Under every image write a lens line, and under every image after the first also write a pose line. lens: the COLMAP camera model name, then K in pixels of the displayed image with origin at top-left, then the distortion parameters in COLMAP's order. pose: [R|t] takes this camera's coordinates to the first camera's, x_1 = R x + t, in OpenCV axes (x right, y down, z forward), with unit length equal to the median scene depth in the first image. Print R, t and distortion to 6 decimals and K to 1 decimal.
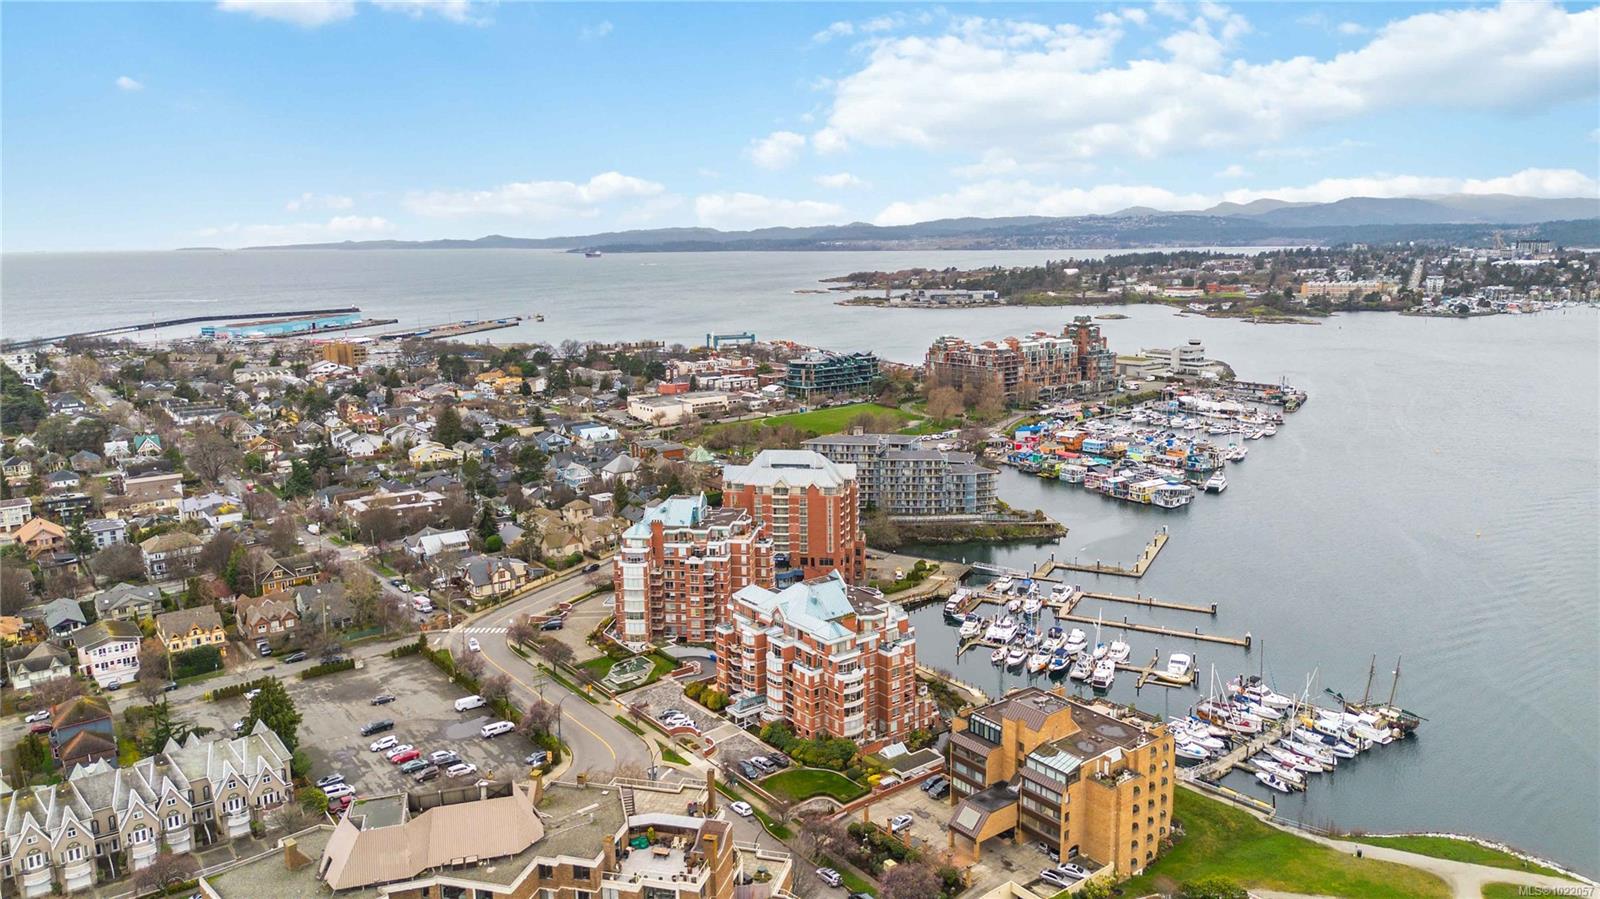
lens RADIAL K [[1096.9, 0, 800.0], [0, 1096.9, 449.5], [0, 0, 1]] dist [0.053795, -0.000024]
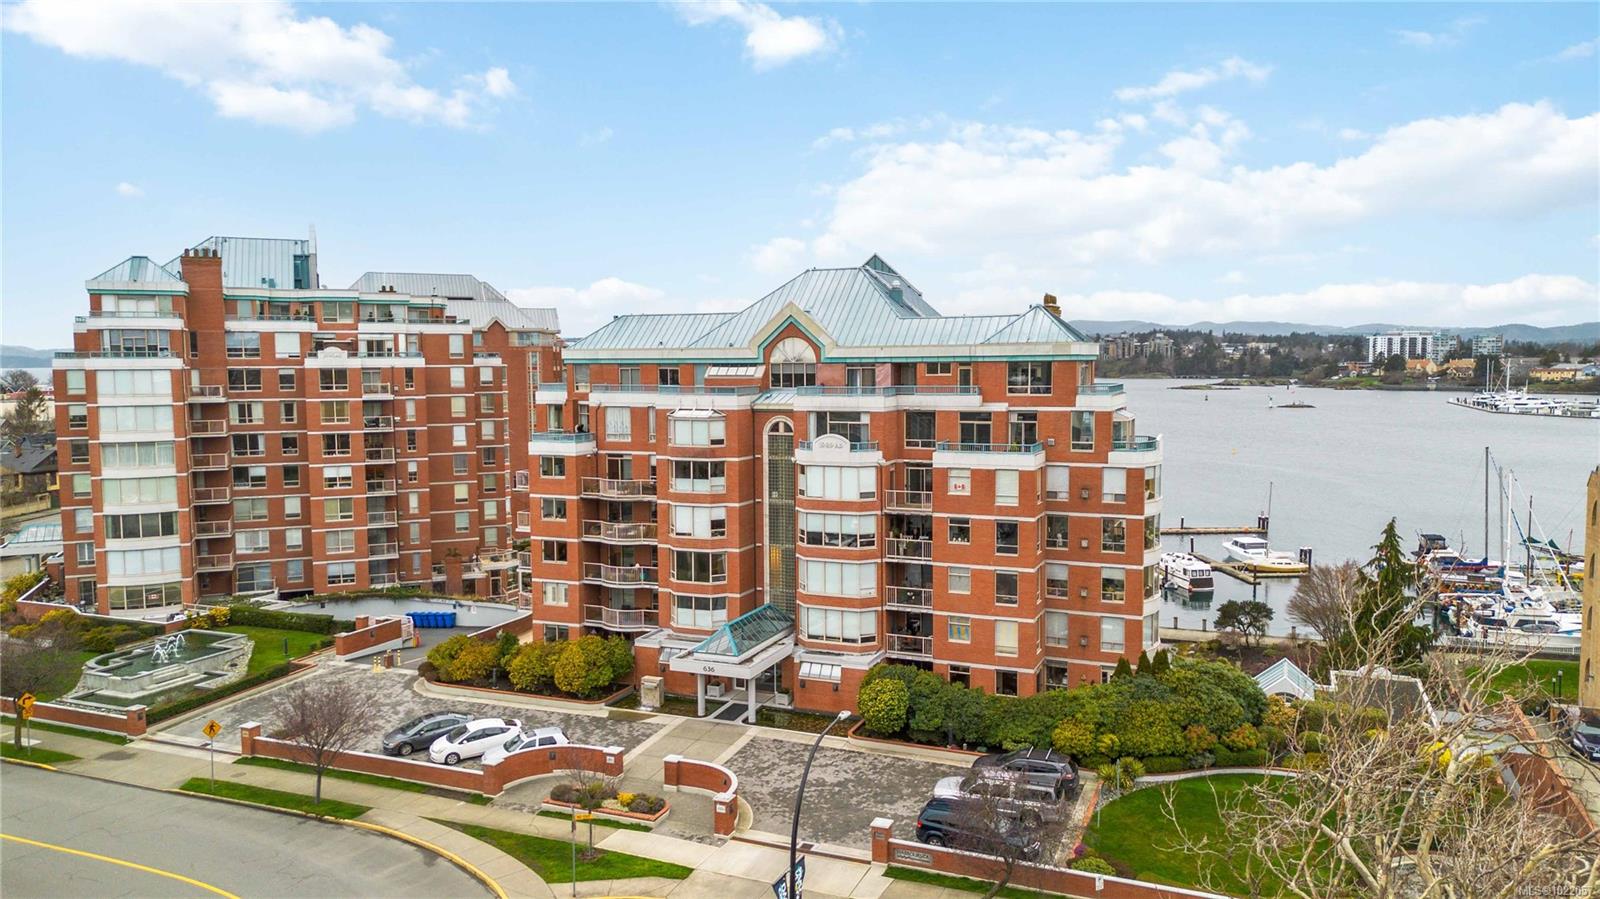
lens RADIAL K [[1128.7, 0, 800.0], [0, 1128.7, 449.5], [0, 0, 1]] dist [0.047260, -0.006945]
pose [[0.868887, -0.032308, 0.493954, -0.083073], [0.086116, 0.992517, -0.086564, 0.098266], [-0.487462, 0.117752, 0.865168, 0.343698]]
